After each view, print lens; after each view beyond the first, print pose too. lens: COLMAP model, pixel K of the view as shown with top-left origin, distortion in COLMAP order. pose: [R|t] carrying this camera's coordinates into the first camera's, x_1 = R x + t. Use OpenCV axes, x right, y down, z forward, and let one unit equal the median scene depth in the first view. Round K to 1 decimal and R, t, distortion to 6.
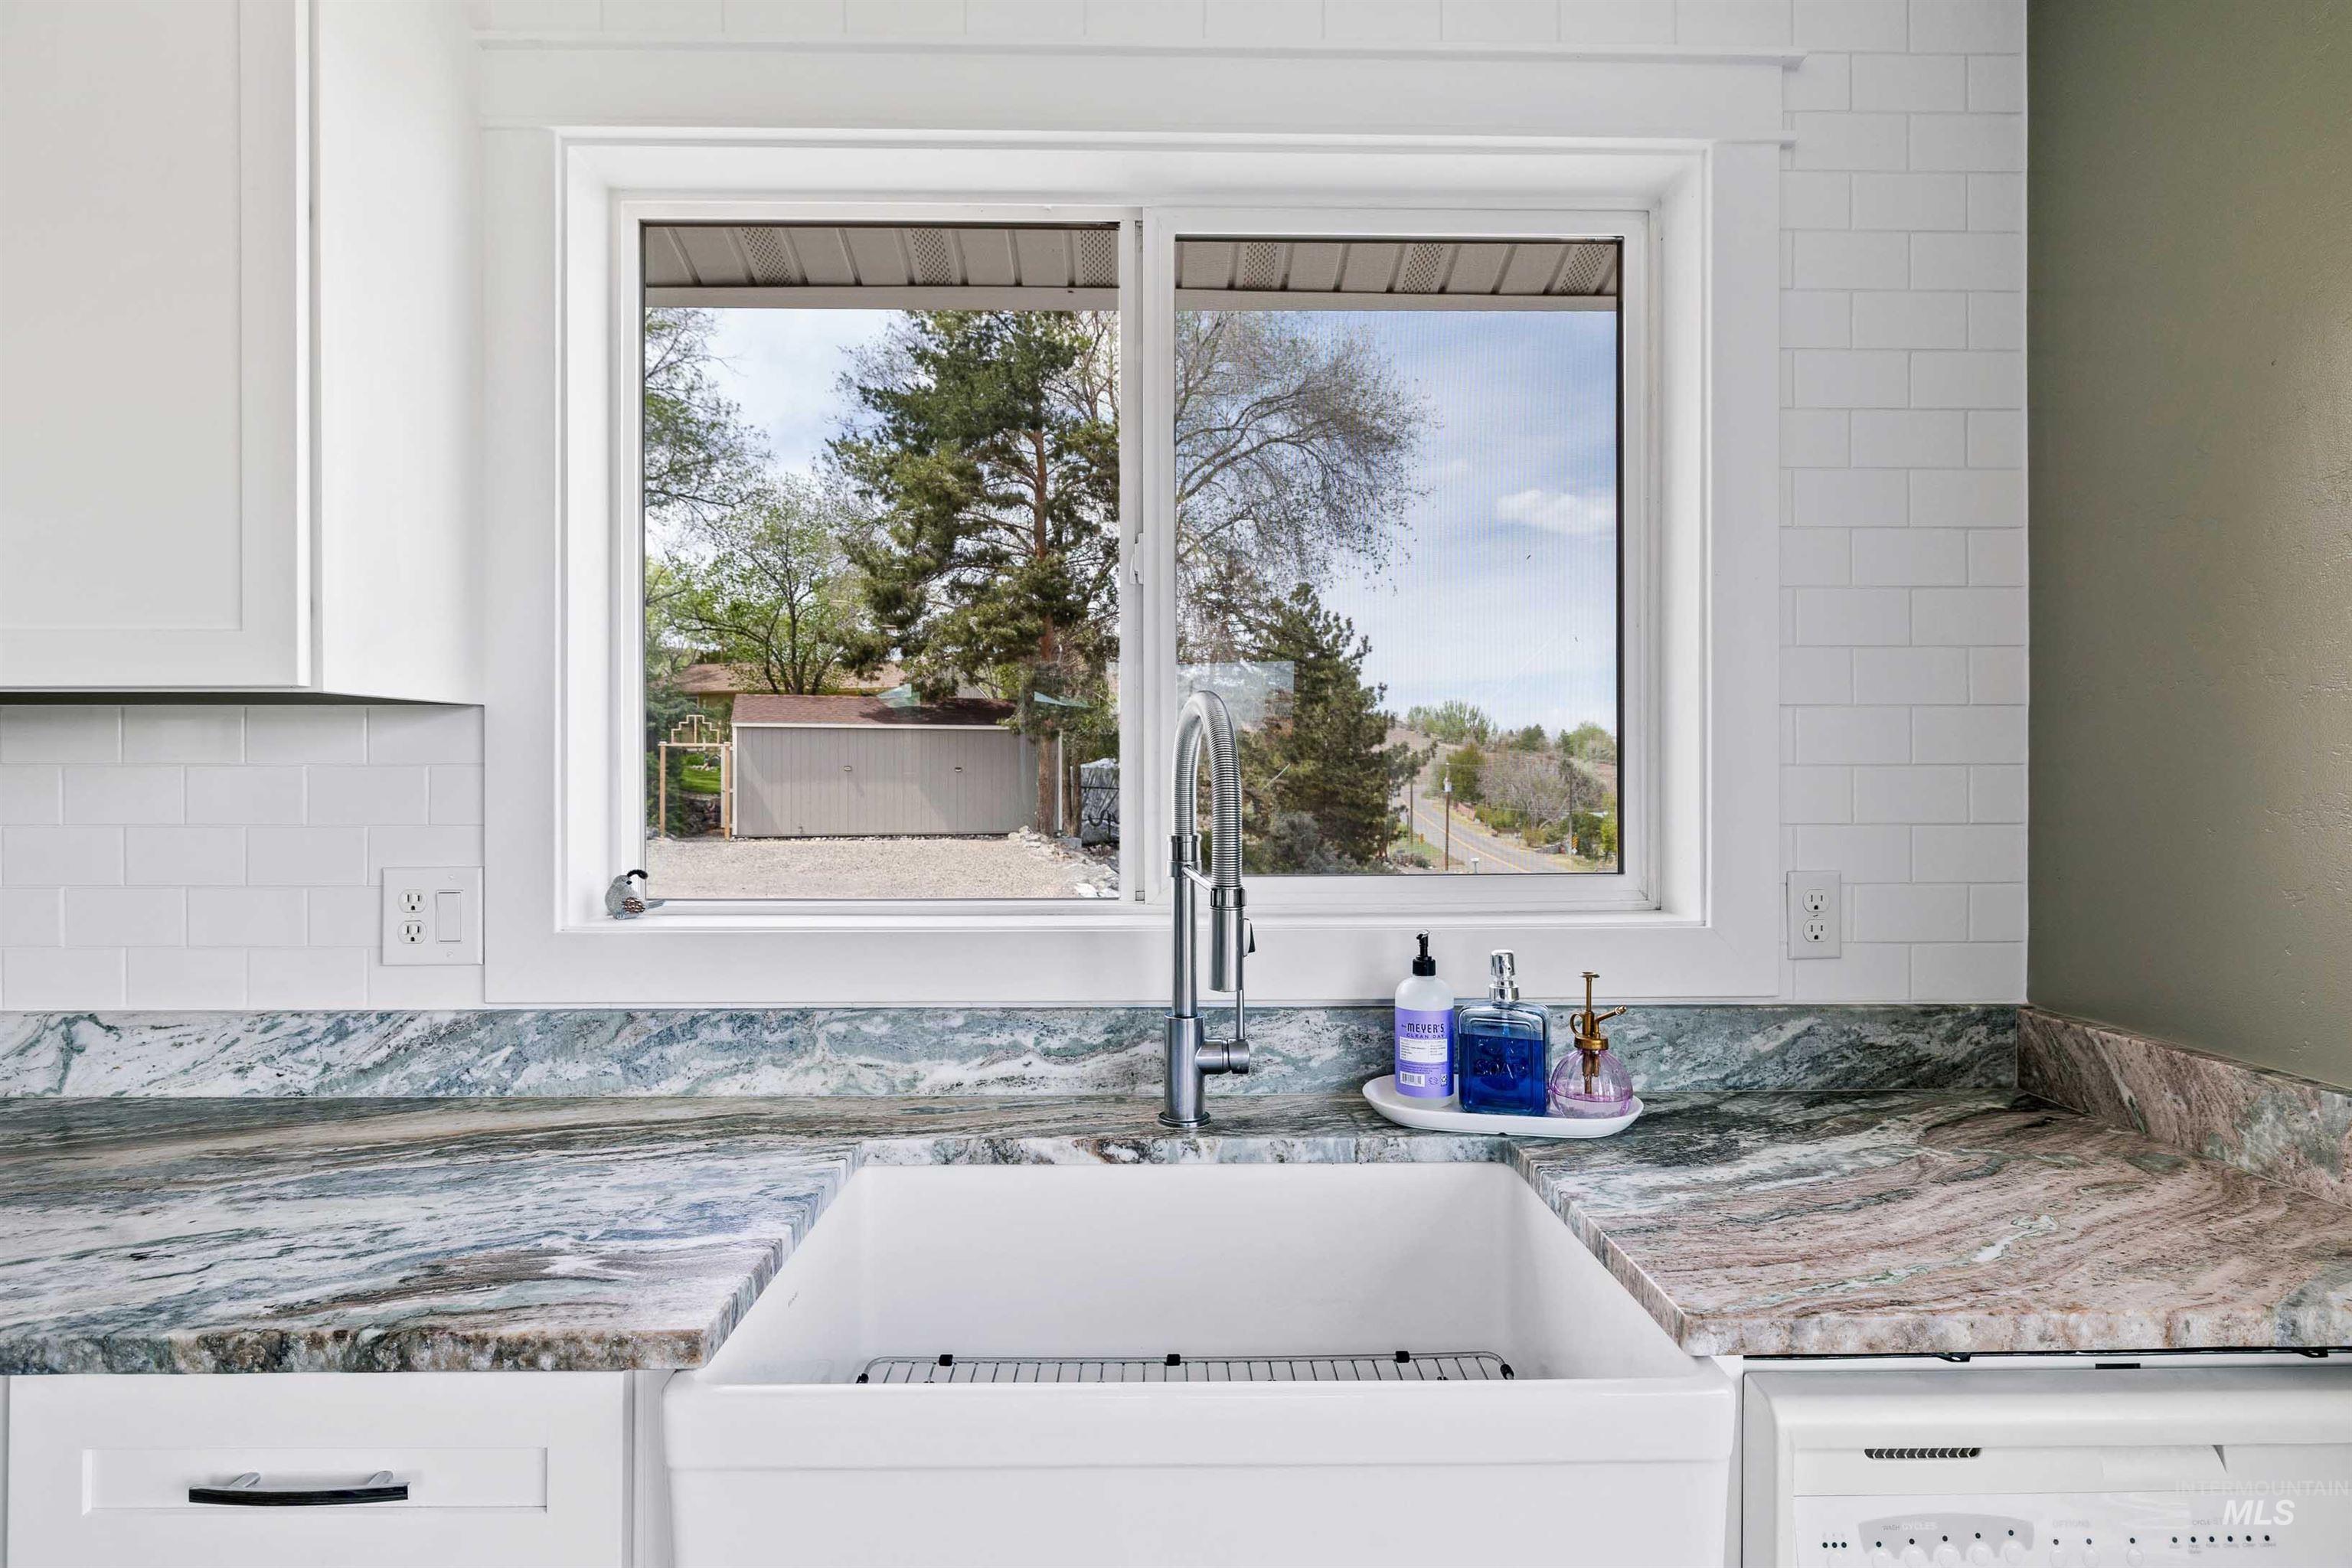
lens RADIAL K [[1181.8, 0, 1174.7], [0, 1181.8, 774.9], [0, 0, 1]] dist [-0.000383, -0.001960]
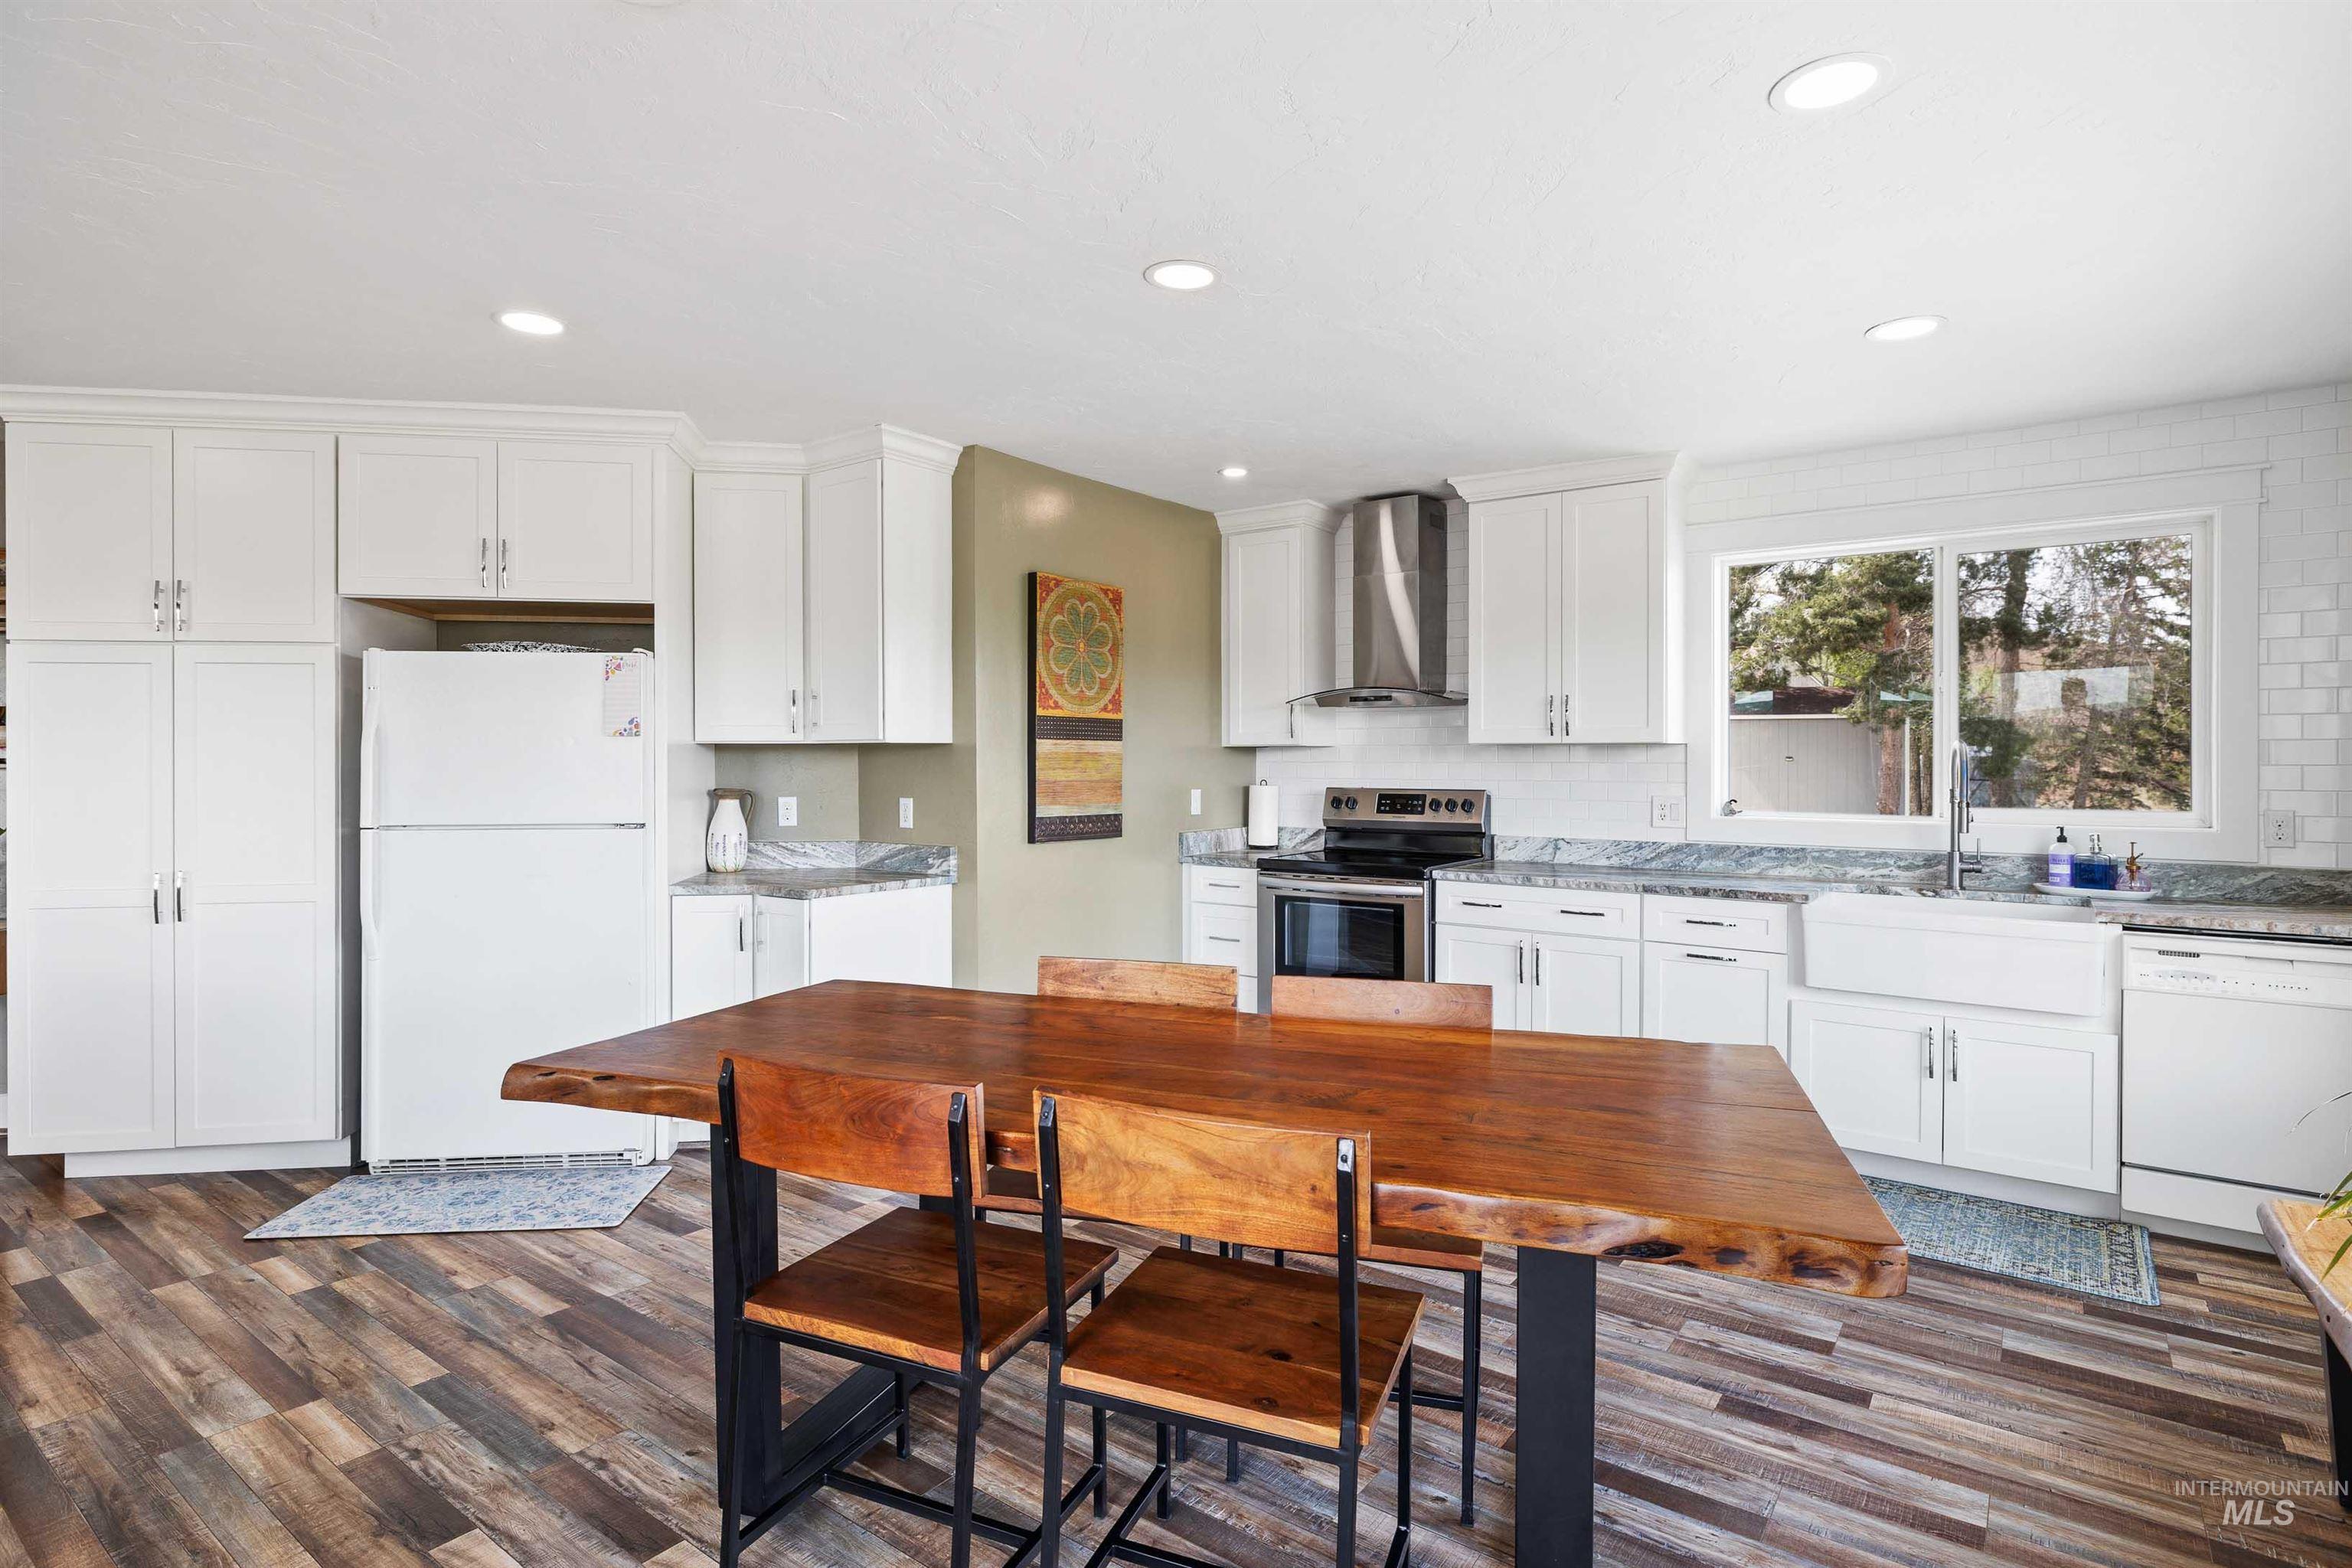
lens RADIAL K [[1181.8, 0, 1191.0], [0, 1181.8, 763.5], [0, 0, 1]] dist [-0.000383, -0.001960]
pose [[0.801185, 0.003663, -0.598406, 0.212158], [-0.003424, 0.999993, 0.001536, -0.007121], [0.598407, 0.000818, 0.801192, -2.151956]]
